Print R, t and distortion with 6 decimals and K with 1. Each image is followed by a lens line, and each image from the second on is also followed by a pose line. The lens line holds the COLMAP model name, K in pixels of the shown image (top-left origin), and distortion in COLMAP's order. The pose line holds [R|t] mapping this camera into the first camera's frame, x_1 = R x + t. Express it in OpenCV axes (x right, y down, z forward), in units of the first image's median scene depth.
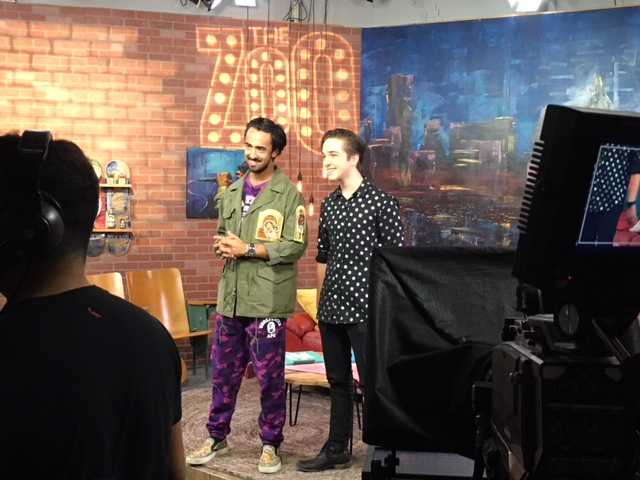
lens RADIAL K [[854.7, 0, 320.0], [0, 854.7, 240.0], [0, 0, 1]] dist [0.063125, -0.023281]
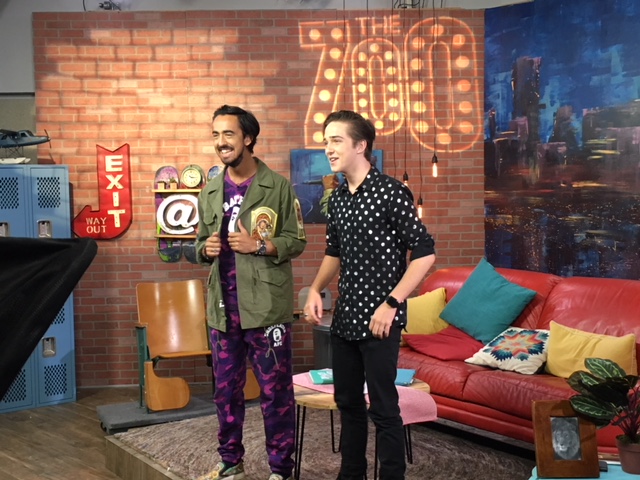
lens RADIAL K [[854.7, 0, 320.0], [0, 854.7, 240.0], [0, 0, 1]] dist [0.063125, -0.023281]
pose [[0.959230, -0.007315, -0.282532, 0.142507], [0.003910, 0.999913, -0.012613, 0.005008], [0.282599, 0.010994, 0.959175, 0.096823]]
